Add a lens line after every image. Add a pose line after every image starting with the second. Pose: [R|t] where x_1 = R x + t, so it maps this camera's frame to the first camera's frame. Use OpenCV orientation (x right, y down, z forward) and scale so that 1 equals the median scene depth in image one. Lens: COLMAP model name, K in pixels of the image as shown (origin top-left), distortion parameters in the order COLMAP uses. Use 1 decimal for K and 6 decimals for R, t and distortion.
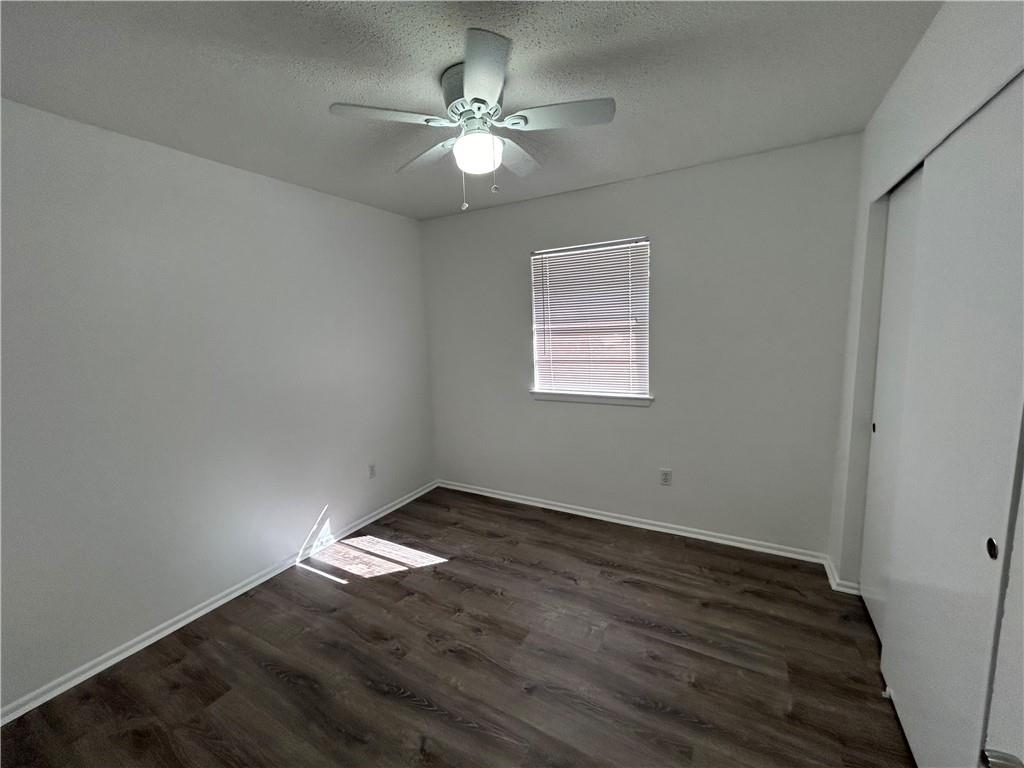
lens RADIAL K [[413.4, 0, 507.4], [0, 413.4, 383.0], [0, 0, 1]] dist [-0.003892, -0.000250]
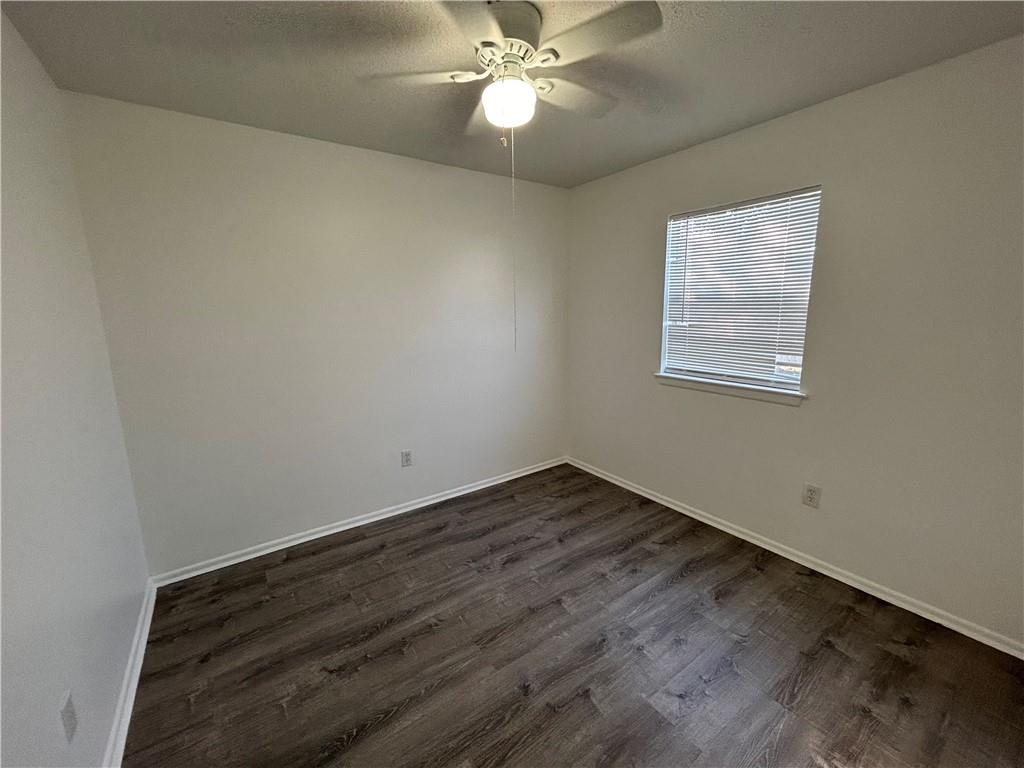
lens RADIAL K [[413.4, 0, 514.6], [0, 413.4, 384.8], [0, 0, 1]] dist [-0.003892, -0.000250]
pose [[0.914429, 0.085765, -0.395556, 0.217331], [-0.064160, 0.995650, 0.067556, 0.003689], [0.399629, -0.036397, 0.915954, 0.083732]]
